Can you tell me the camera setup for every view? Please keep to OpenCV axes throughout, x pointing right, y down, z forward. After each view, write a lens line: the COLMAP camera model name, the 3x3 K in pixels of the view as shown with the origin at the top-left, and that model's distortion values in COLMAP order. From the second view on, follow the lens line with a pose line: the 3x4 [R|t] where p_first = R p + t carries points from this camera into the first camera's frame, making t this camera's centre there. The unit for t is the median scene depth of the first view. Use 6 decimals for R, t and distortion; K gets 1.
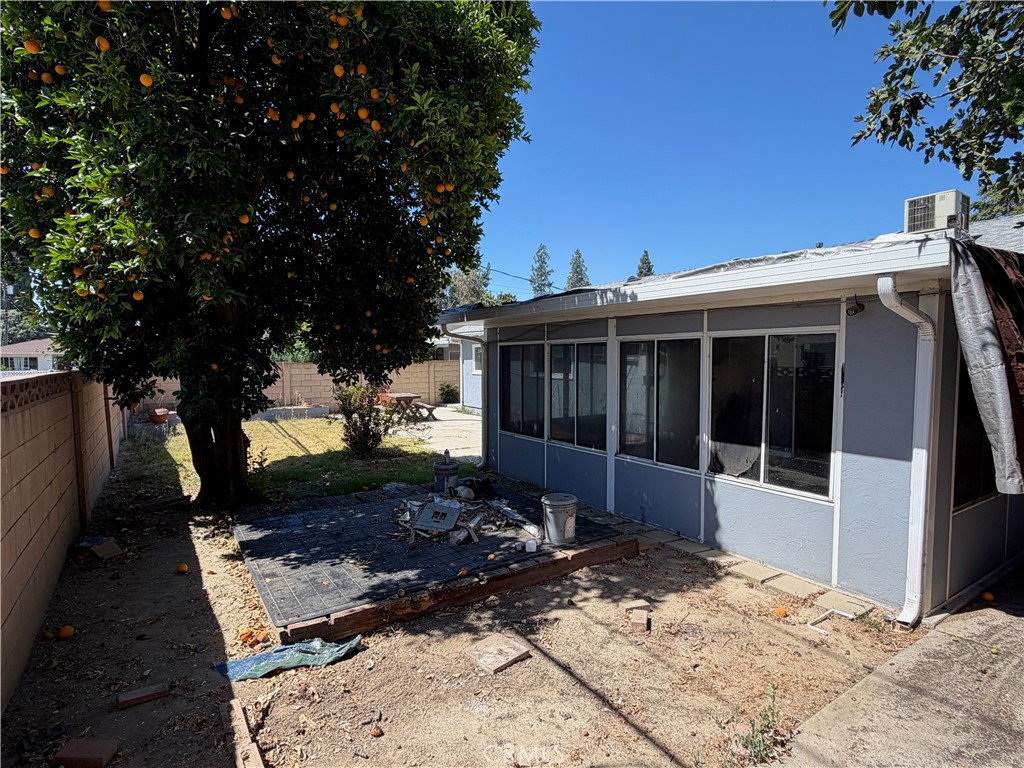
lens RADIAL K [[537.1, 0, 509.2], [0, 537.1, 386.3], [0, 0, 1]] dist [-0.000817, 0.001293]
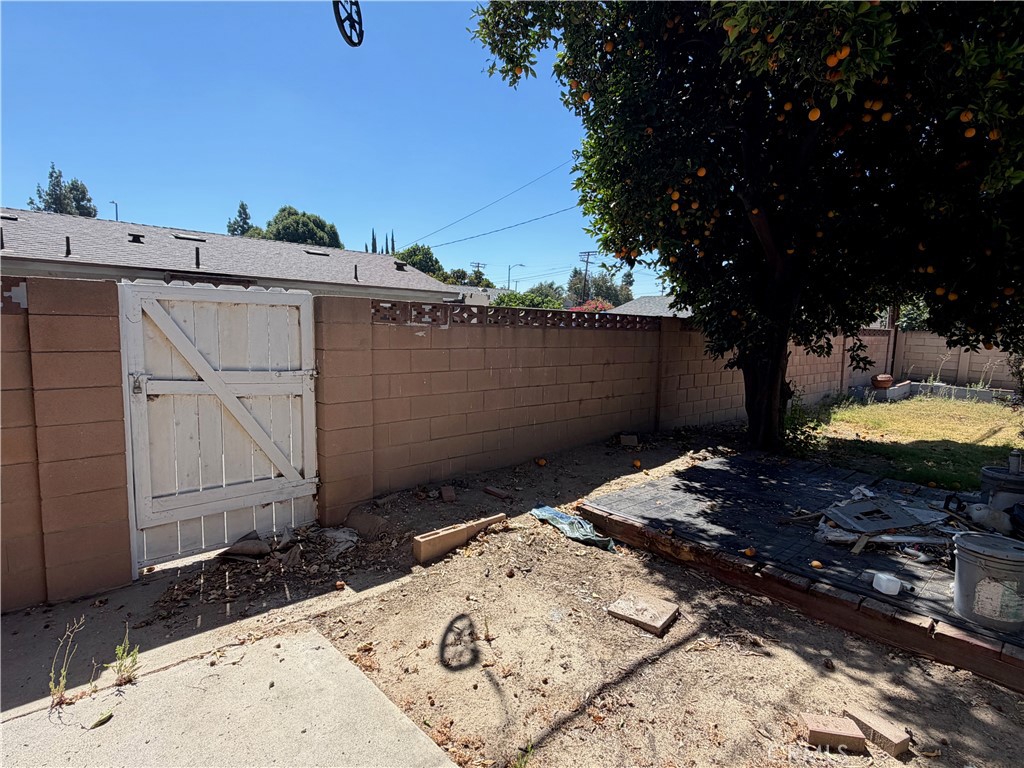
lens RADIAL K [[537.1, 0, 509.7], [0, 537.1, 384.6], [0, 0, 1]] dist [-0.000817, 0.001293]
pose [[0.162872, 0.120998, -0.979200, 0.619834], [-0.085506, 0.990449, 0.108165, 0.037913], [0.982935, 0.066110, 0.171662, 0.486570]]
